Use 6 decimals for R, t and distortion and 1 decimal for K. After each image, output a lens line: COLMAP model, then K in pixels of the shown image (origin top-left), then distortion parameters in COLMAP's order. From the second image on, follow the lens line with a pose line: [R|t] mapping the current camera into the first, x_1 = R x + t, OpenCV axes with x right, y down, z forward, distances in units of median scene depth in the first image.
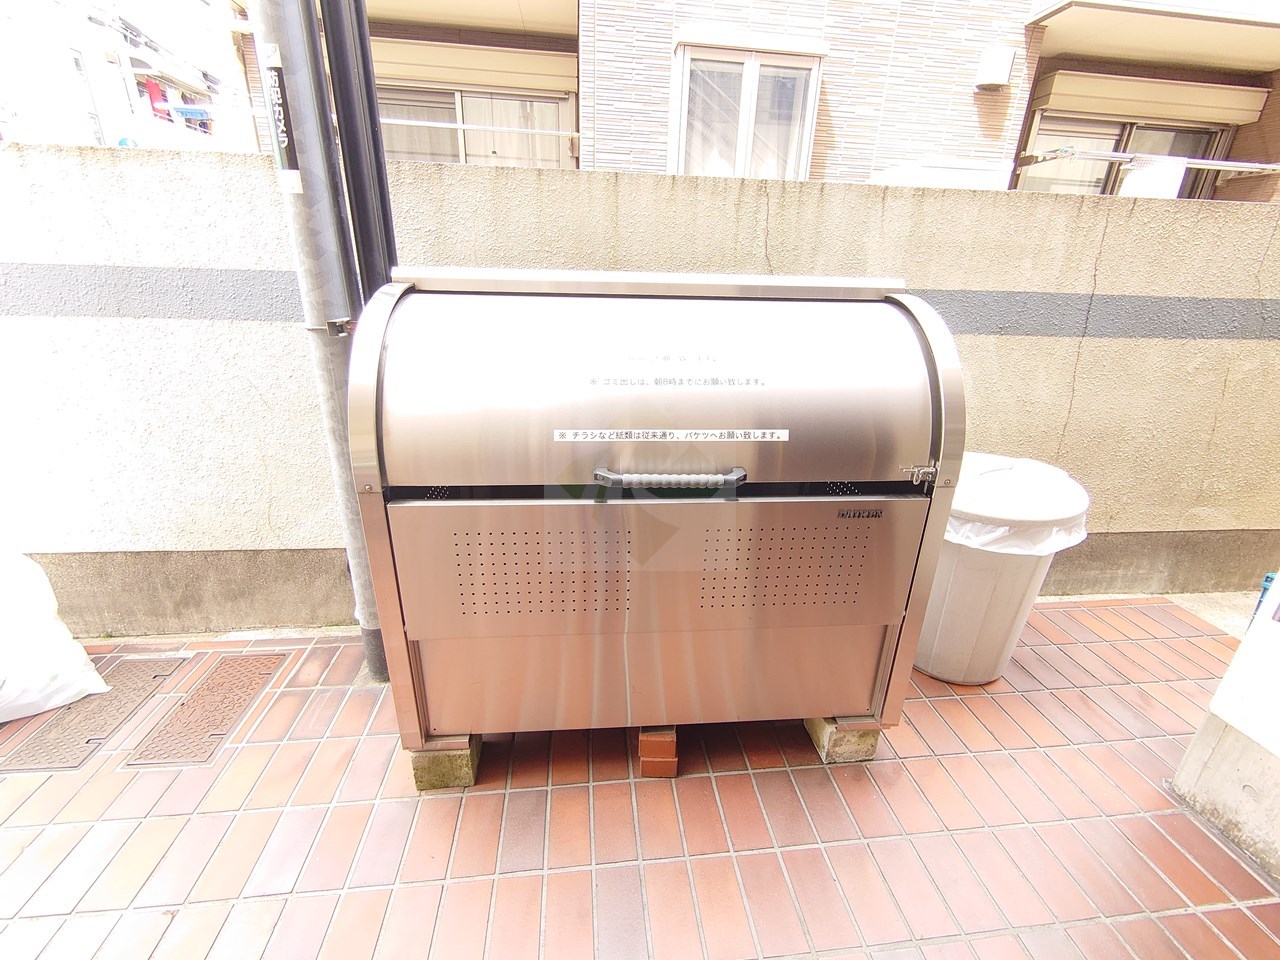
lens RADIAL K [[549.8, 0, 640.6], [0, 549.8, 481.0], [0, 0, 1]] dist [-0.000168, -0.000423]
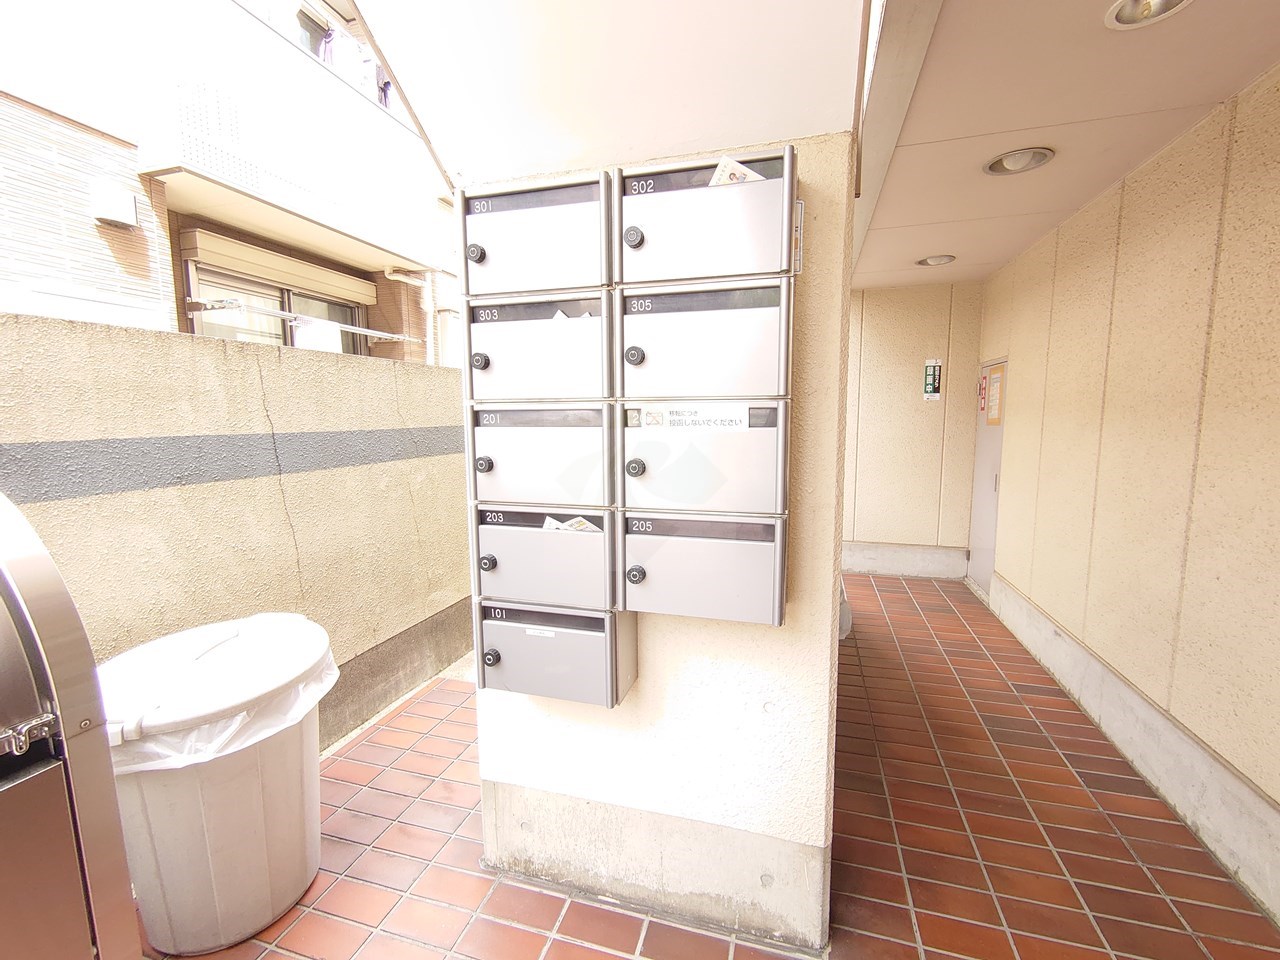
lens RADIAL K [[549.8, 0, 642.8], [0, 549.8, 482.2], [0, 0, 1]] dist [-0.000168, -0.000423]
pose [[0.384626, -0.144636, 0.911671, 0.148061], [0.353687, 0.935363, -0.000822, -0.017729], [-0.852625, 0.322763, 0.410921, 0.043124]]
